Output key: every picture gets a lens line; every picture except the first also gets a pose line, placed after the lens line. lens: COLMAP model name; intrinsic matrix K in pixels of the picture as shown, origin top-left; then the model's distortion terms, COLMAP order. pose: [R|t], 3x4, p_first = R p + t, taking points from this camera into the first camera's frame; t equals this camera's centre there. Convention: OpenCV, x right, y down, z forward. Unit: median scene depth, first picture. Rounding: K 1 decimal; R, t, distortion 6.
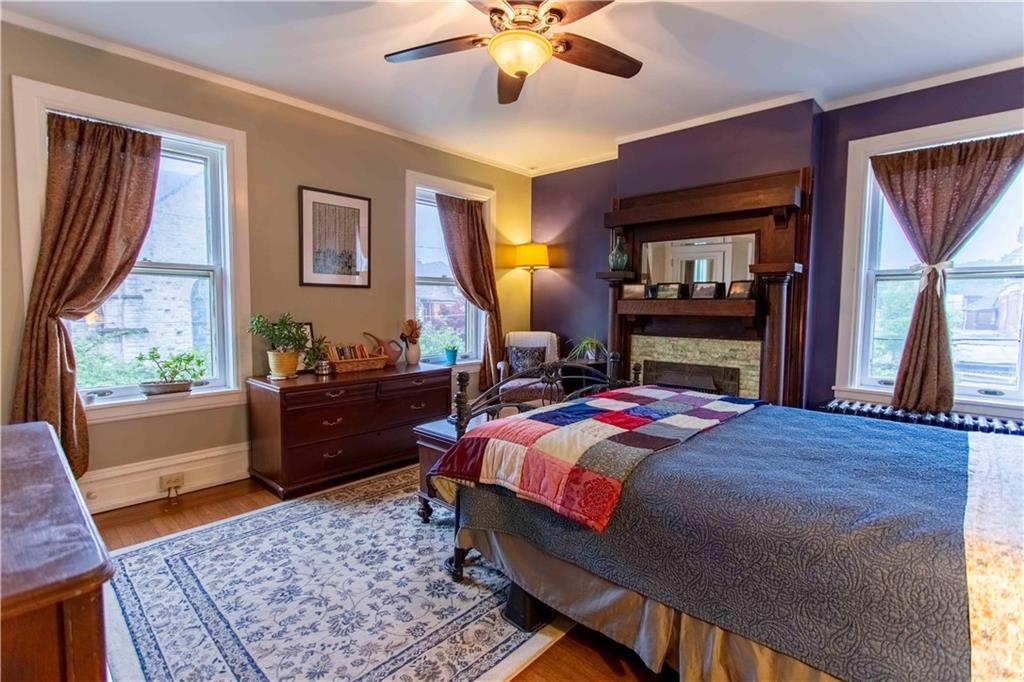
lens RADIAL K [[483.6, 0, 509.9], [0, 483.6, 335.2], [0, 0, 1]] dist [0.002424, 0.000605]
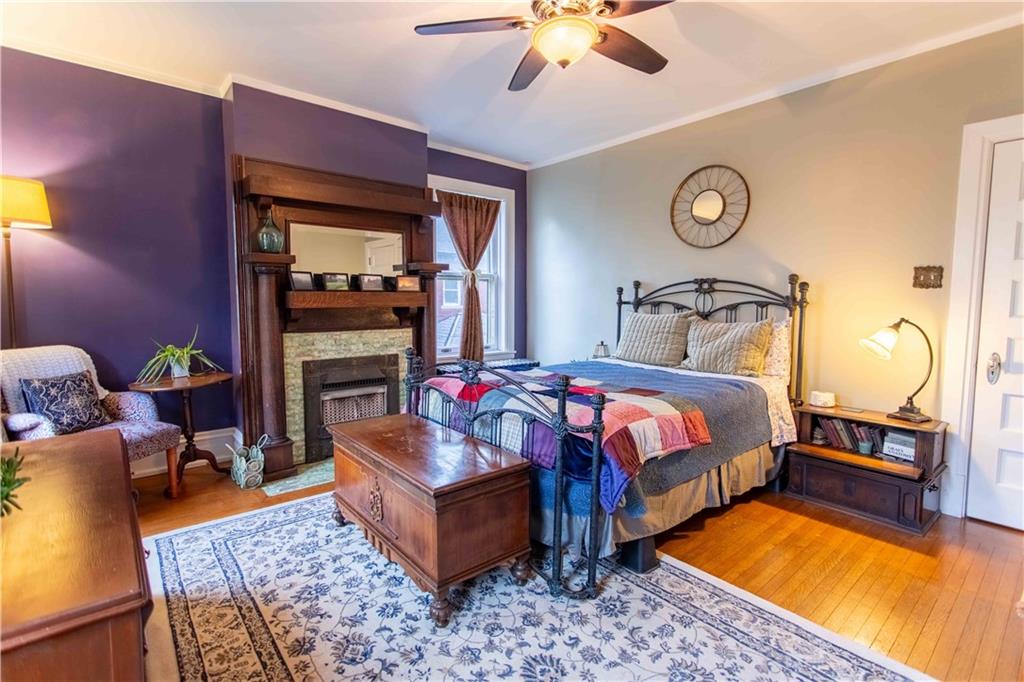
lens RADIAL K [[483.6, 0, 509.9], [0, 483.6, 335.2], [0, 0, 1]] dist [0.002424, 0.000605]
pose [[0.116196, -0.081867, 0.989847, -0.687072], [0.060515, 0.995329, 0.075216, -0.048765], [-0.991381, 0.051161, 0.120607, 0.698146]]
